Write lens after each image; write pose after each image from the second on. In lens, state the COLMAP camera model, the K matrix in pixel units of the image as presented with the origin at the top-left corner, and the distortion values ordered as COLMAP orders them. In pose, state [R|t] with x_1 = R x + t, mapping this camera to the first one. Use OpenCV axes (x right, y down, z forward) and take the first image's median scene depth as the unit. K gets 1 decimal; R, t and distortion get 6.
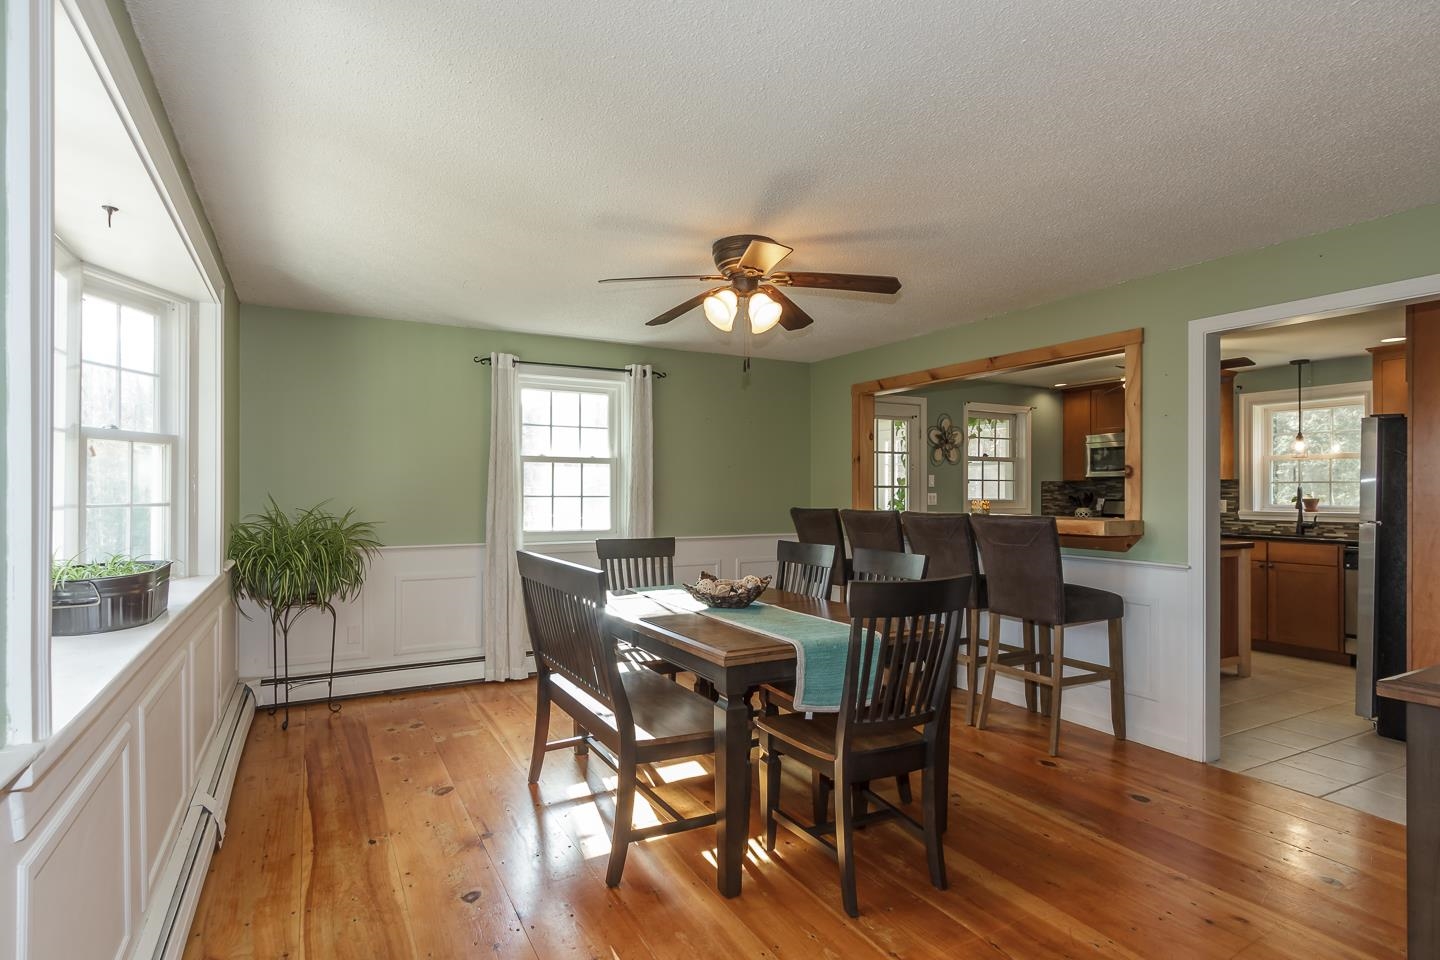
lens RADIAL K [[738.0, 0, 704.5], [0, 738.0, 488.1], [0, 0, 1]] dist [0.016643, -0.020700]
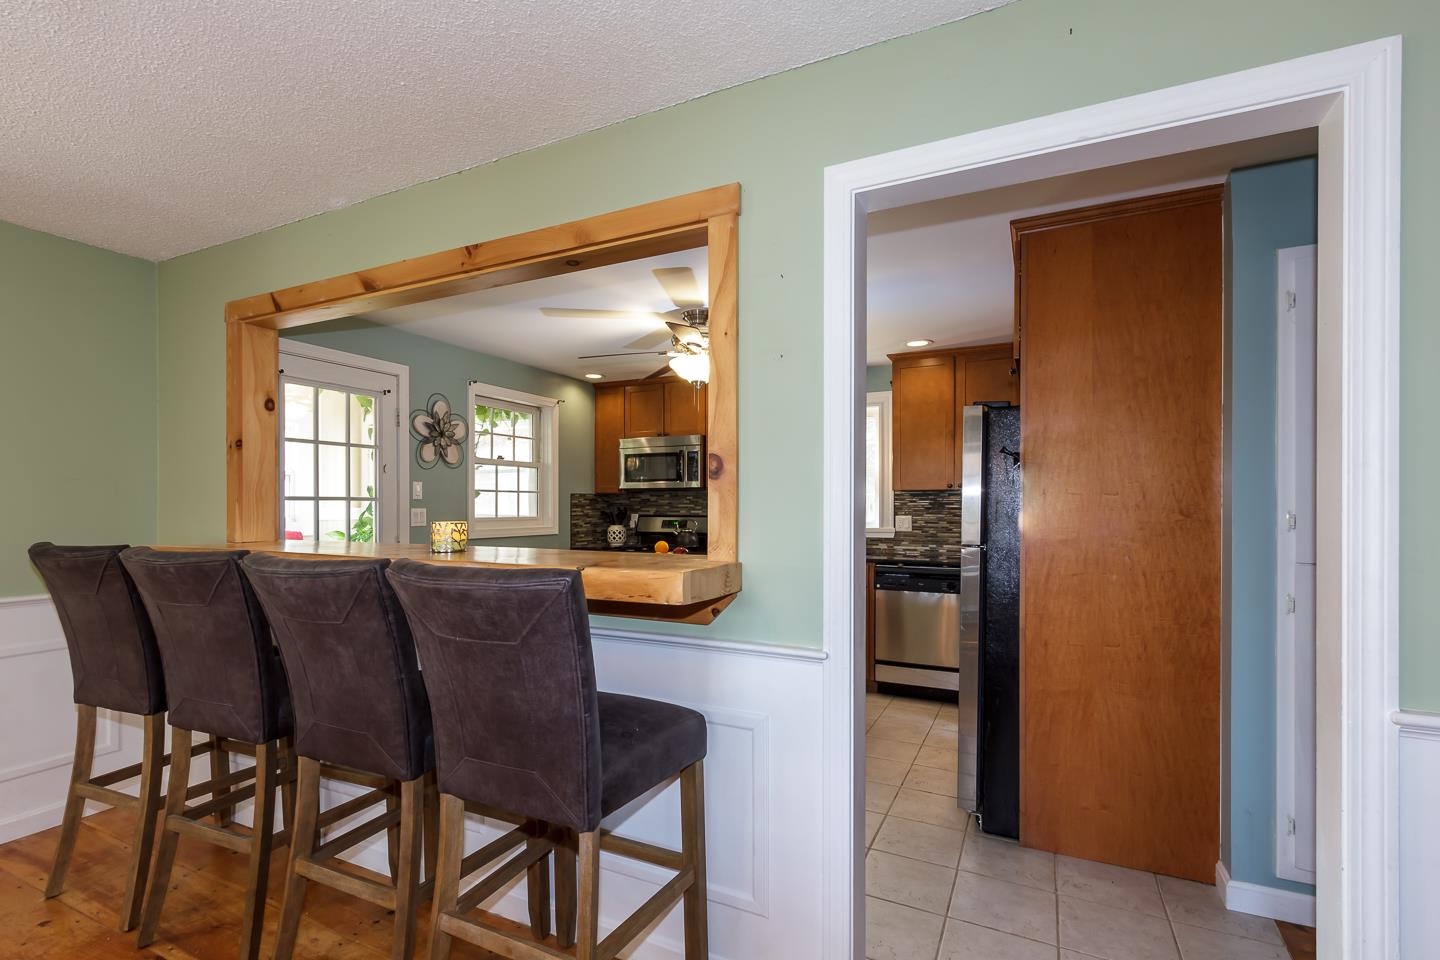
lens RADIAL K [[701.0, 0, 715.5], [0, 701.0, 508.4], [0, 0, 1]] dist [0.018525, -0.000187]
pose [[0.812306, -0.003972, 0.583218, 0.149748], [-0.000561, 0.999971, 0.007591, 0.001409], [-0.583231, -0.006493, 0.812280, 0.311606]]
